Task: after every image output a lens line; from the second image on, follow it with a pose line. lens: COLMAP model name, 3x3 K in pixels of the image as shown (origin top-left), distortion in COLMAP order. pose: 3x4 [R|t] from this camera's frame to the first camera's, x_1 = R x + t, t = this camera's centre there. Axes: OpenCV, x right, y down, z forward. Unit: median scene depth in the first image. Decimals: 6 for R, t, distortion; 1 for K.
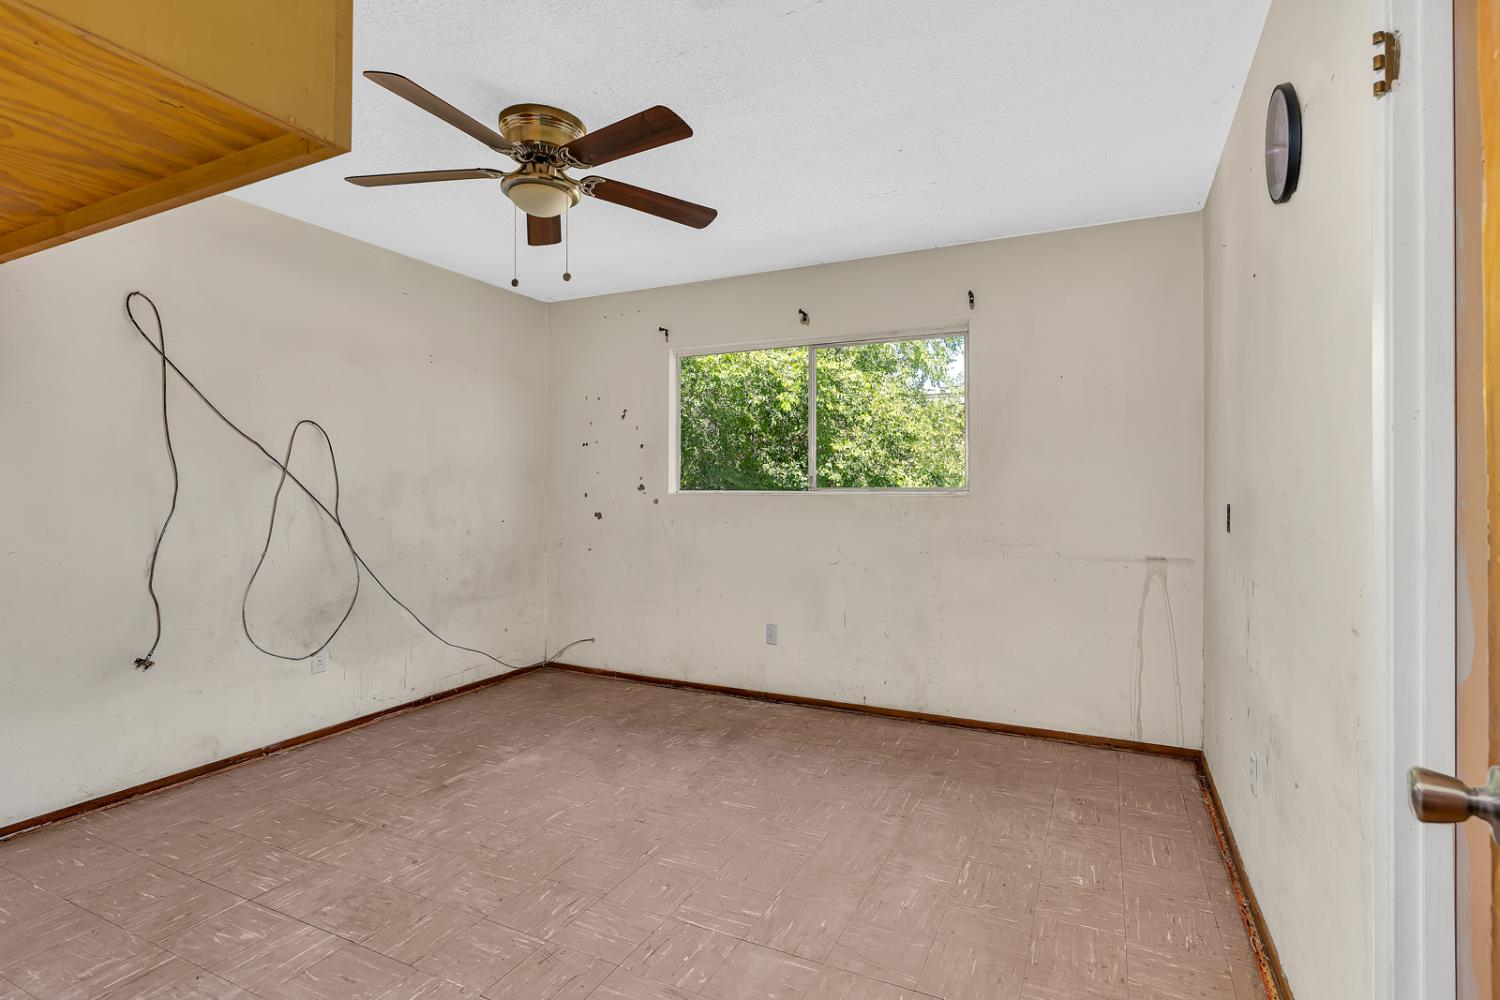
lens RADIAL K [[718.6, 0, 742.1], [0, 718.6, 494.2], [0, 0, 1]] dist [0.000798, 0.000572]
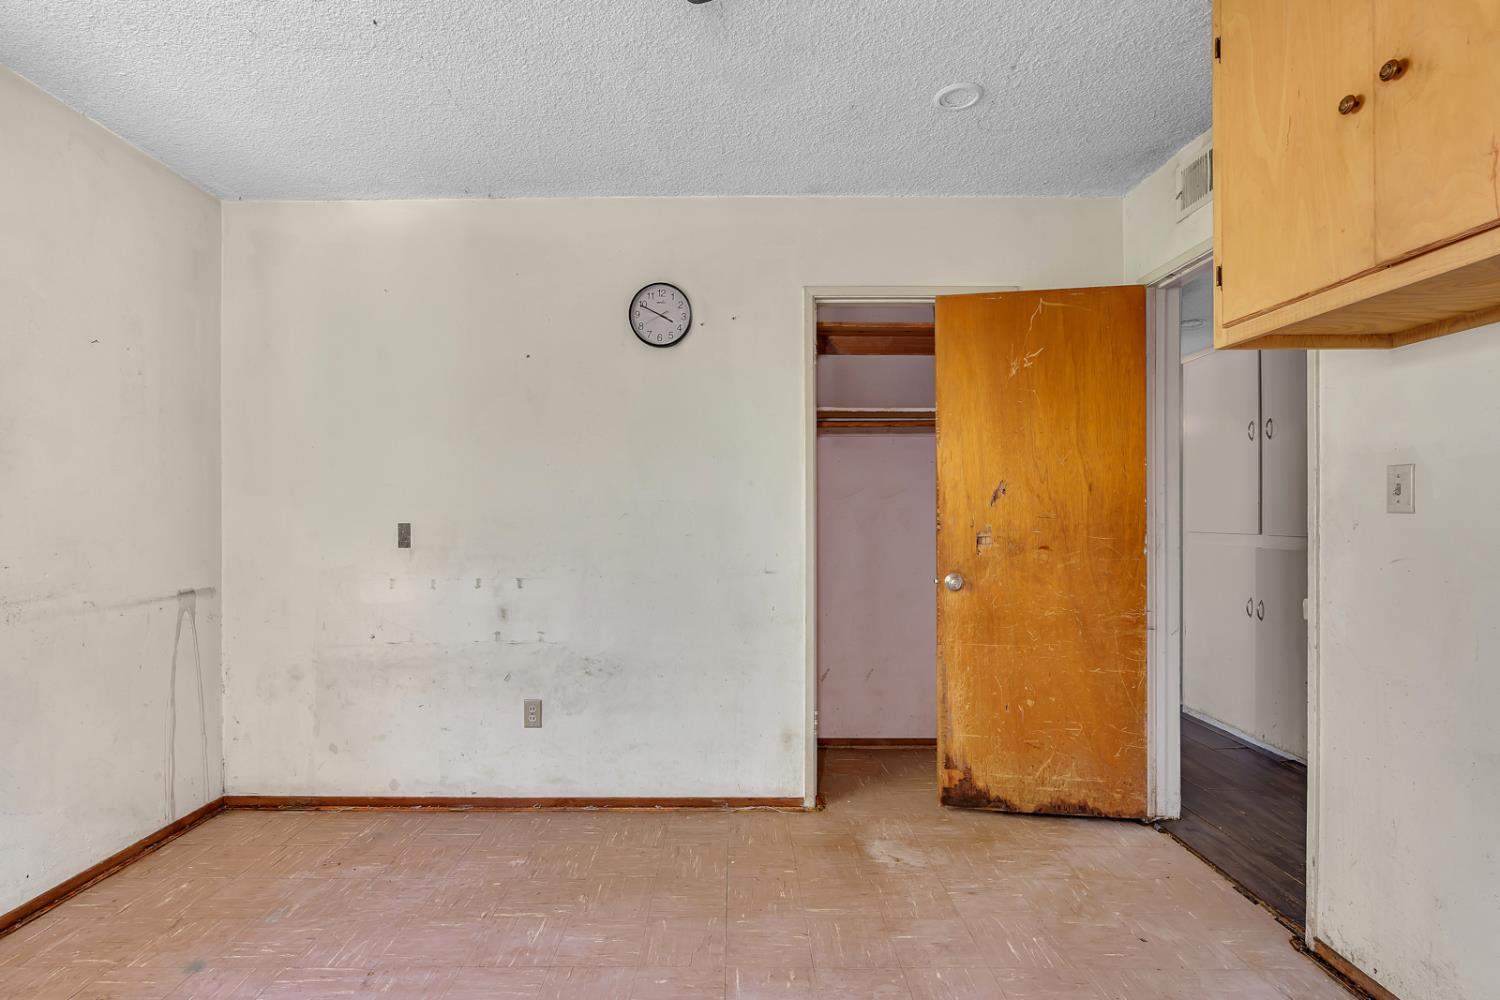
lens RADIAL K [[718.6, 0, 742.1], [0, 718.6, 507.4], [0, 0, 1]] dist [0.000798, 0.000572]
pose [[-0.449144, 0.007335, 0.893429, -0.479747], [-0.000046, 0.999966, -0.008234, -0.002182], [-0.893459, -0.003740, -0.449129, 0.832922]]
